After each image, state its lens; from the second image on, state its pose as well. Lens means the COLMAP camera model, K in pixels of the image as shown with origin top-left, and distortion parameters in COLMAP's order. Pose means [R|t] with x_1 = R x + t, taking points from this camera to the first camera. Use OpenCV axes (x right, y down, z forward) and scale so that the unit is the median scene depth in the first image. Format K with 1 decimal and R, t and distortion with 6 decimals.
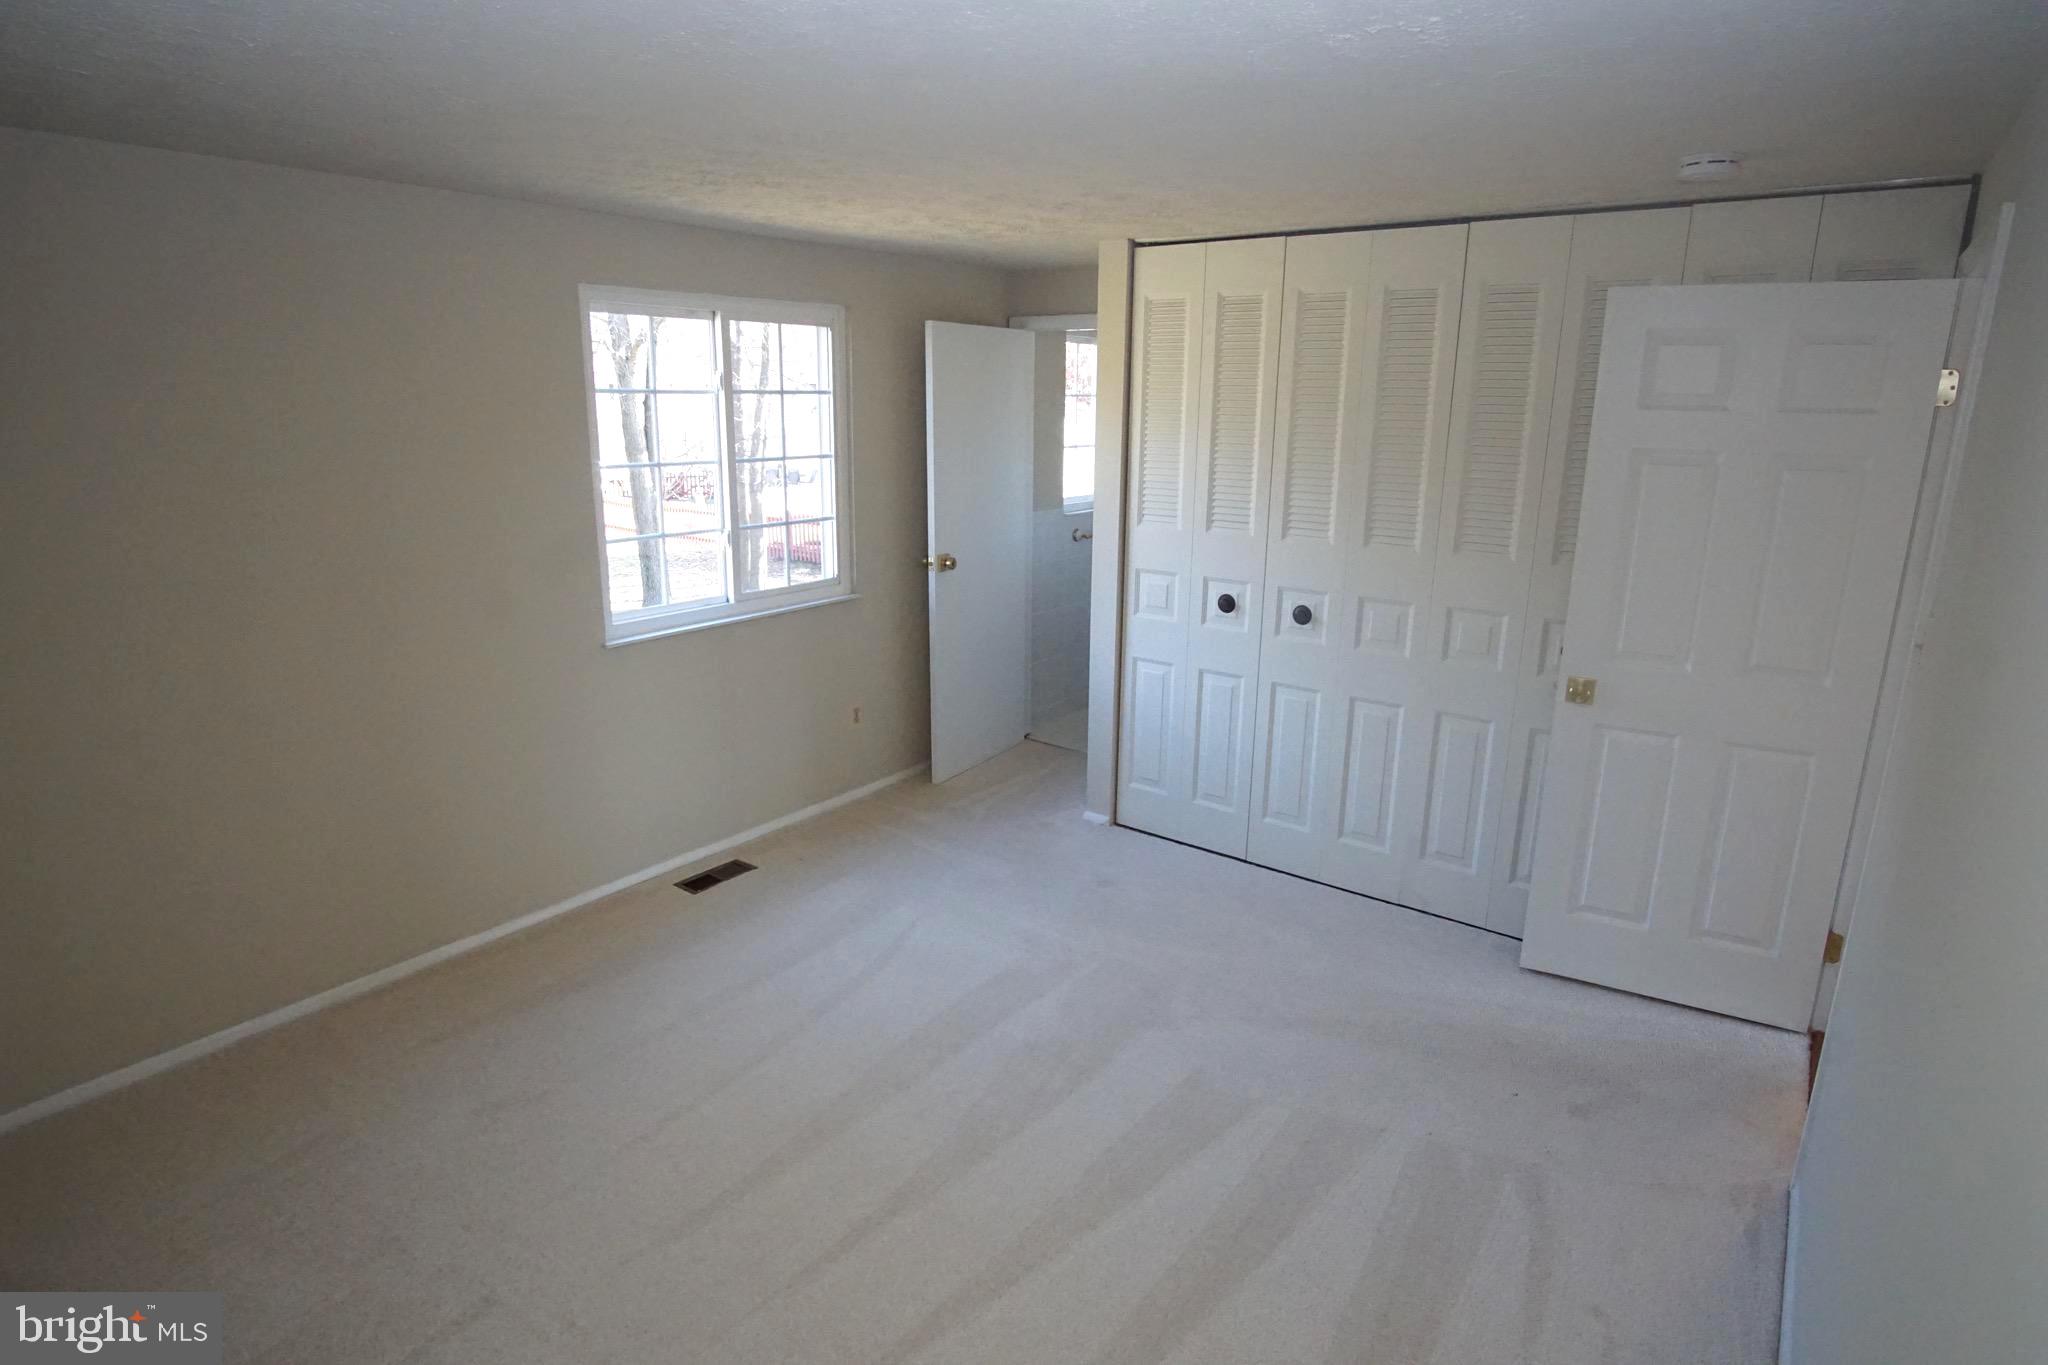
lens RADIAL K [[1095.8, 0, 1027.8], [0, 1095.8, 669.9], [0, 0, 1]] dist [-0.001671, 0.000898]
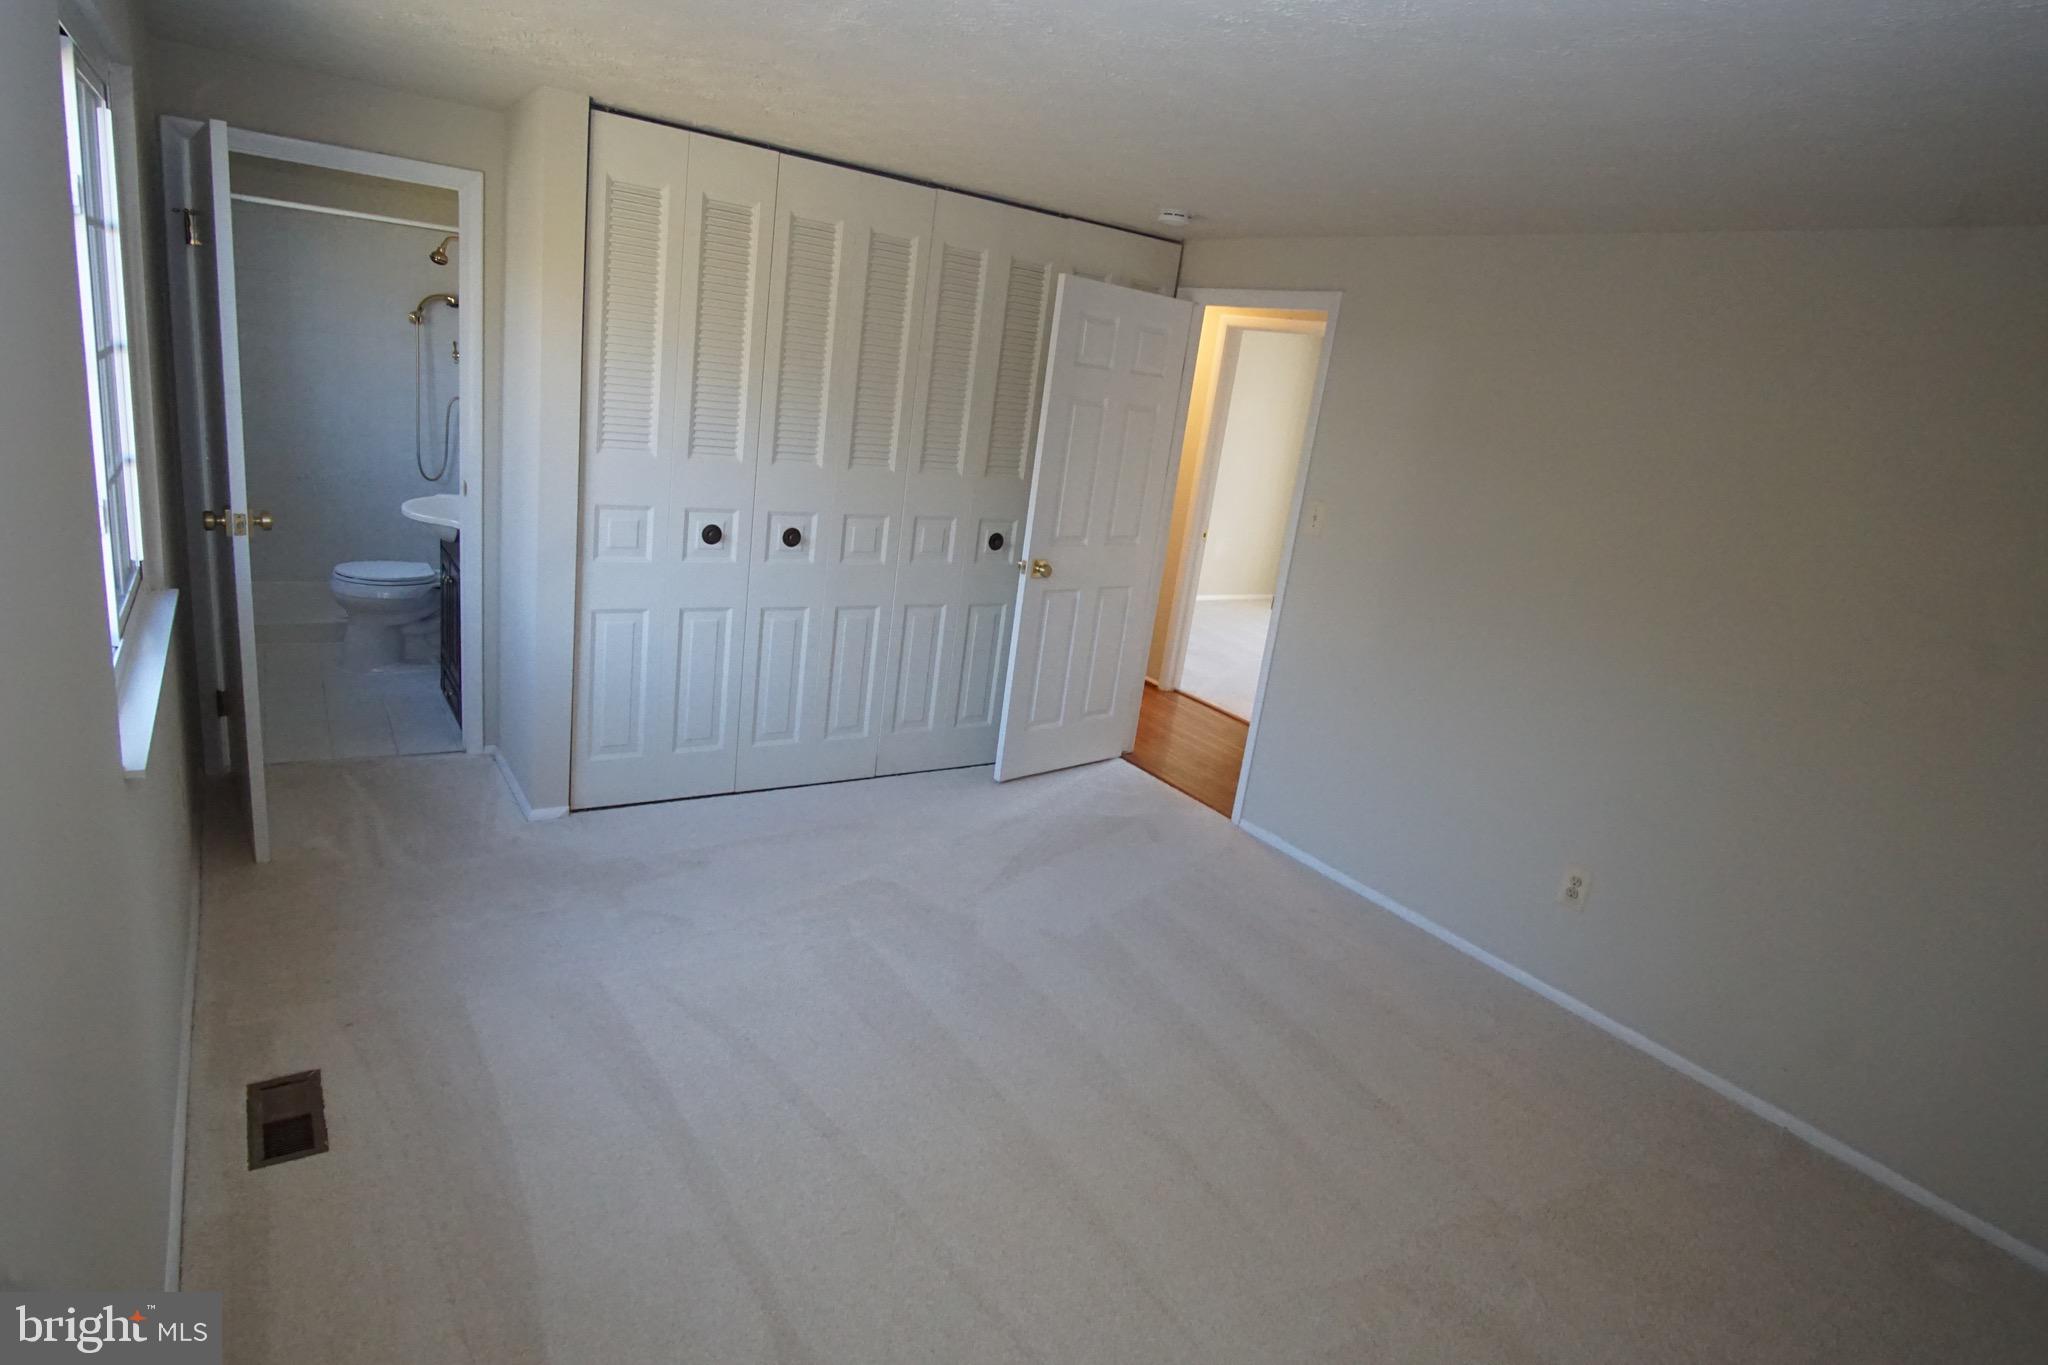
lens RADIAL K [[1101.3, 0, 1025.0], [0, 1101.3, 636.6], [0, 0, 1]] dist [-0.000910, 0.000297]
pose [[0.328608, -0.210520, 0.920705, -0.621553], [0.100231, 0.977110, 0.187644, -0.126489], [-0.939133, 0.030622, 0.342186, 0.436678]]
